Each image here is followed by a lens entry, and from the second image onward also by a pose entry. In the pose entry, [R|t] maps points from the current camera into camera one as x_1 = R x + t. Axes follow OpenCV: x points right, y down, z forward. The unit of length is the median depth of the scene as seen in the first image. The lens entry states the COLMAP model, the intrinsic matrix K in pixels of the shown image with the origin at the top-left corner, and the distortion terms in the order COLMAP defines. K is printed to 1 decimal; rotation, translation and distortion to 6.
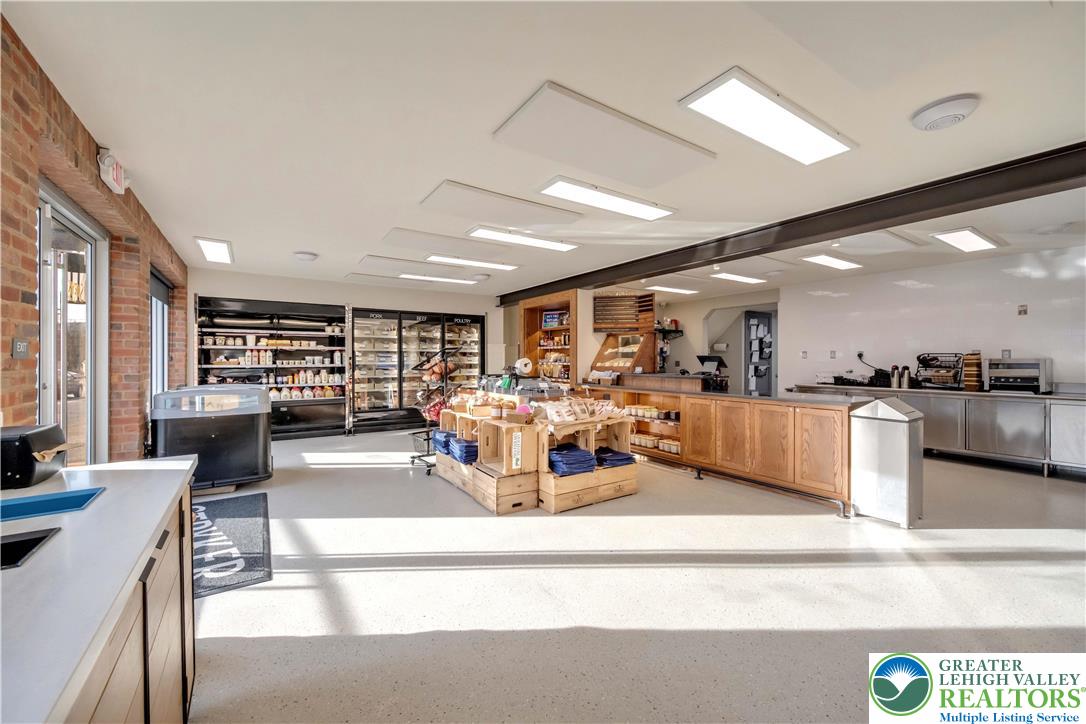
lens RADIAL K [[425.7, 0, 543.8], [0, 425.7, 358.2], [0, 0, 1]] dist [-0.002366, -0.000155]
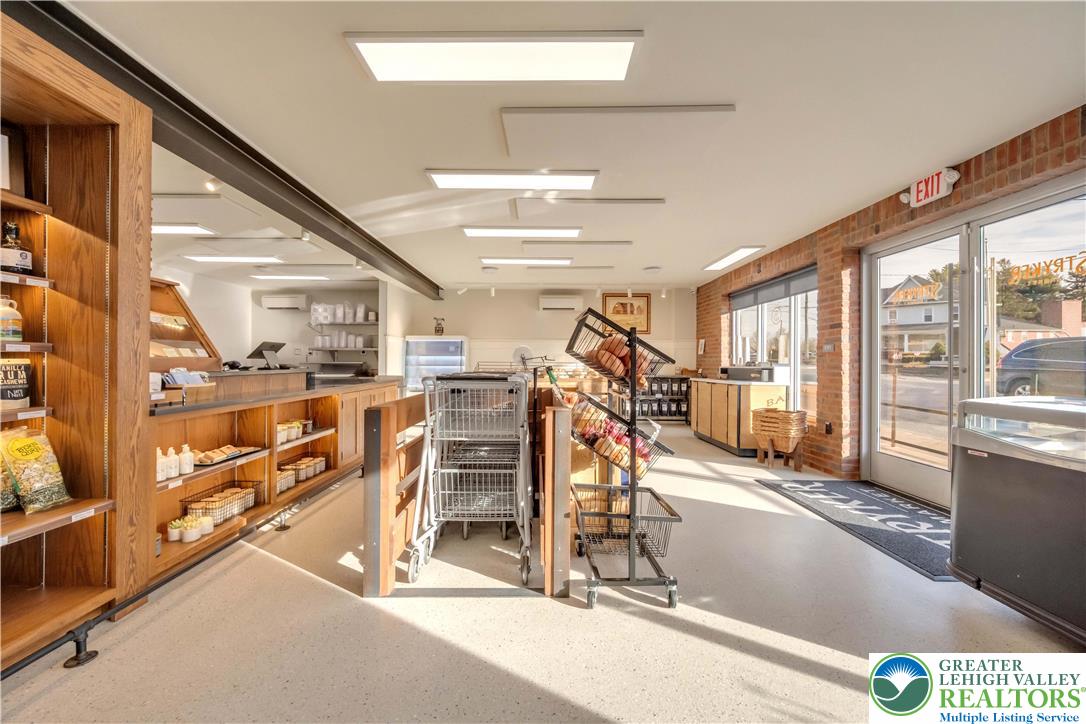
lens RADIAL K [[425.7, 0, 543.2], [0, 425.7, 360.6], [0, 0, 1]] dist [-0.002366, -0.000155]
pose [[-0.828863, -0.001216, 0.559450, -0.365132], [-0.000773, 0.999999, 0.001029, 0.022617], [-0.559451, 0.000420, -0.828864, 1.163752]]
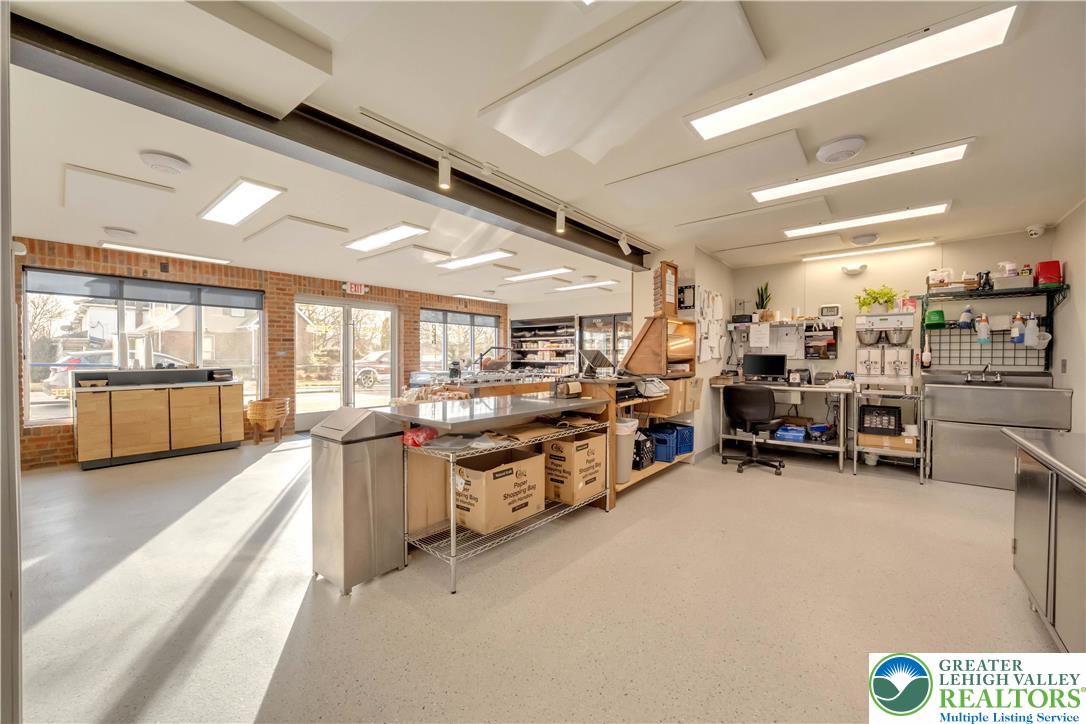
lens RADIAL K [[425.7, 0, 539.9], [0, 425.7, 361.7], [0, 0, 1]] dist [-0.002366, -0.000155]
pose [[0.281373, 0.011216, -0.959533, 0.903112], [-0.005395, 0.999934, 0.010106, 0.007486], [0.959583, 0.002333, 0.281415, 0.615180]]
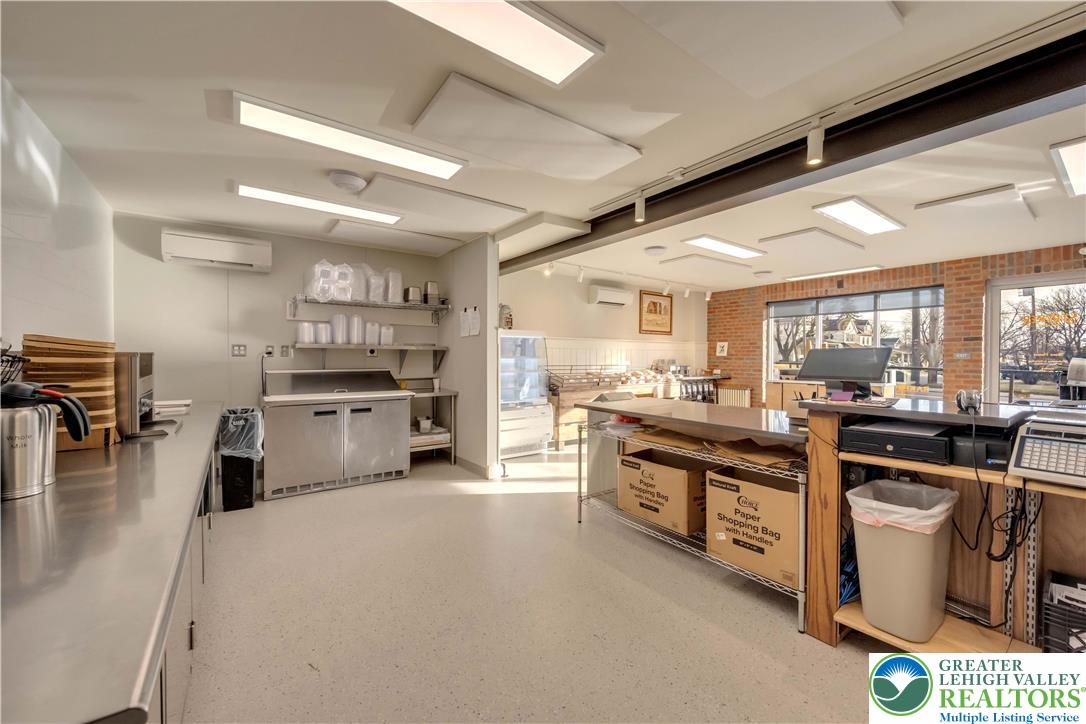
lens RADIAL K [[425.7, 0, 538.1], [0, 425.7, 360.1], [0, 0, 1]] dist [-0.002366, -0.000155]
pose [[-0.999716, -0.003258, -0.023606, 0.588347], [-0.003553, 0.999916, 0.012453, 0.002420], [0.023563, 0.012533, -0.999644, 1.189730]]
